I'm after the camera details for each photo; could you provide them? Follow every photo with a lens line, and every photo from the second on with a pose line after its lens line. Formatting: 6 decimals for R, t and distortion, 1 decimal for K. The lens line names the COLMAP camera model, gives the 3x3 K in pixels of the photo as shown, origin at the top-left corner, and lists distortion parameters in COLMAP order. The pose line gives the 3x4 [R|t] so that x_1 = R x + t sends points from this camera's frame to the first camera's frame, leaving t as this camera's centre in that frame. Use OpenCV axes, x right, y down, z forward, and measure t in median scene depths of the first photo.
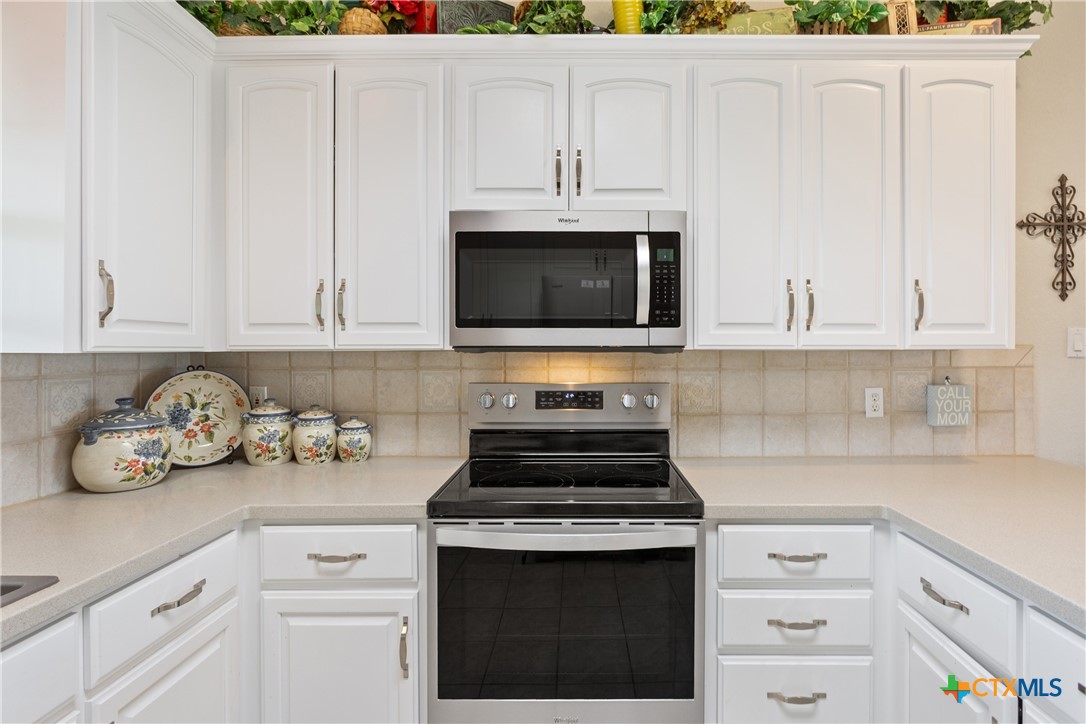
lens RADIAL K [[547.7, 0, 571.8], [0, 547.7, 351.5], [0, 0, 1]] dist [-0.008845, 0.000805]
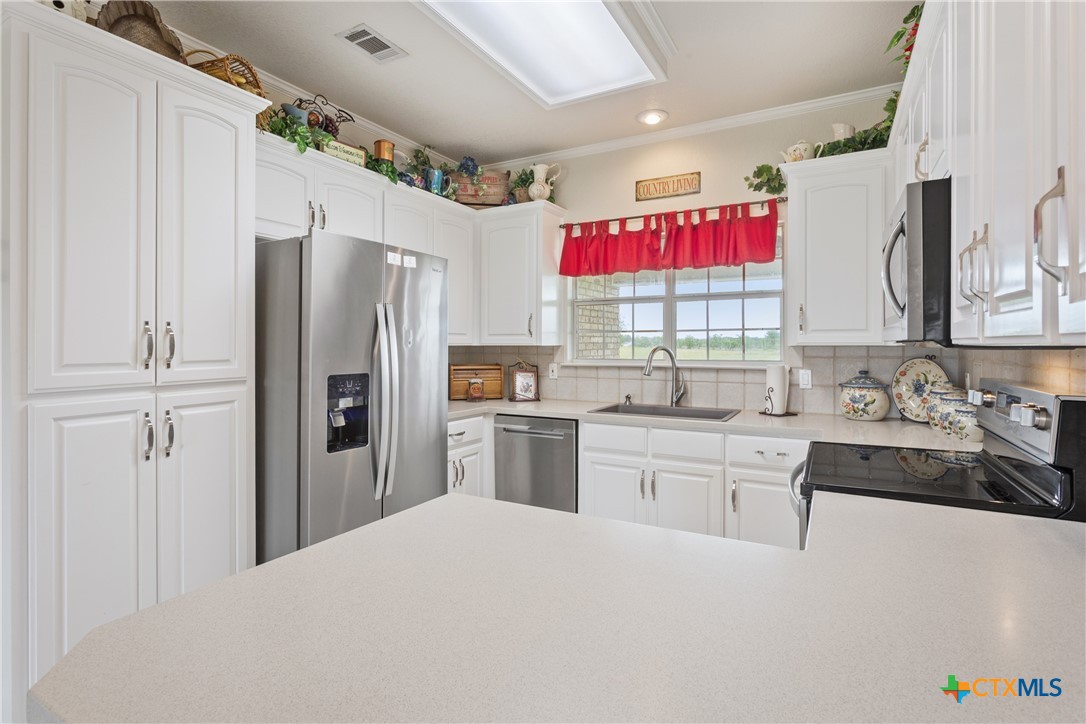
lens RADIAL K [[547.7, 0, 517.5], [0, 547.7, 342.5], [0, 0, 1]] dist [-0.008845, 0.000805]
pose [[-0.527835, -0.001800, -0.849345, 1.029286], [-0.001793, 0.999998, -0.001005, -0.003780], [0.849345, 0.000992, -0.527838, 0.753180]]
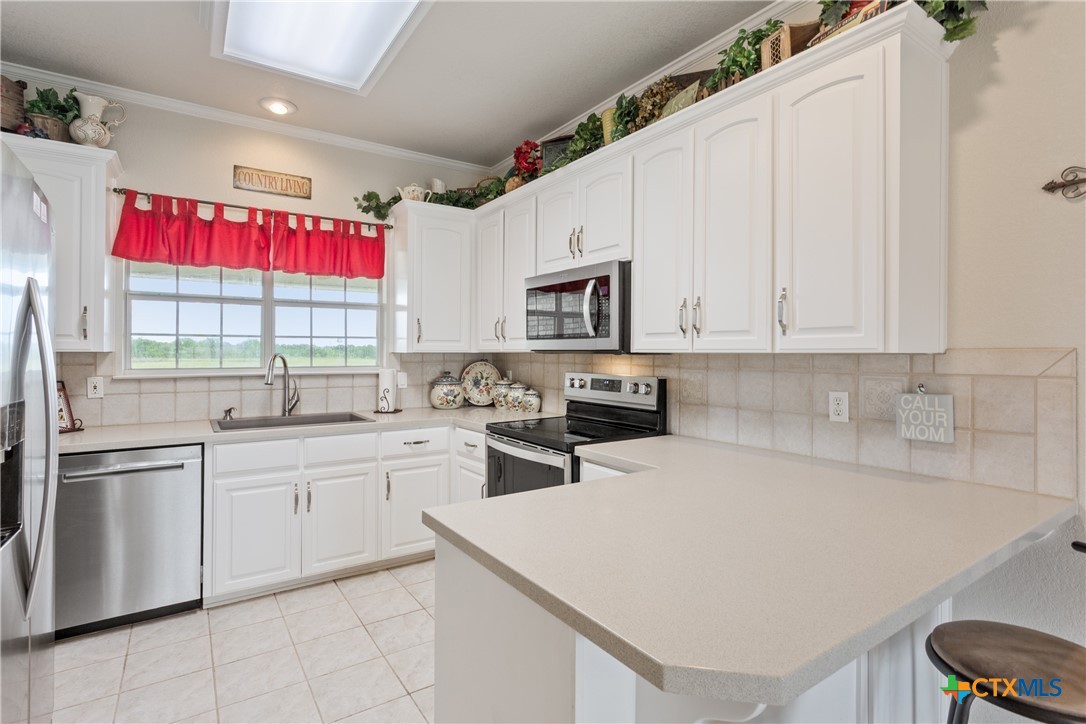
lens RADIAL K [[547.7, 0, 535.8], [0, 547.7, 356.2], [0, 0, 1]] dist [-0.008845, 0.000805]
pose [[0.546936, 0.008681, -0.837130, 1.094864], [-0.007255, 0.999958, 0.005630, 0.000372], [0.837143, 0.002994, 0.546975, 0.000454]]
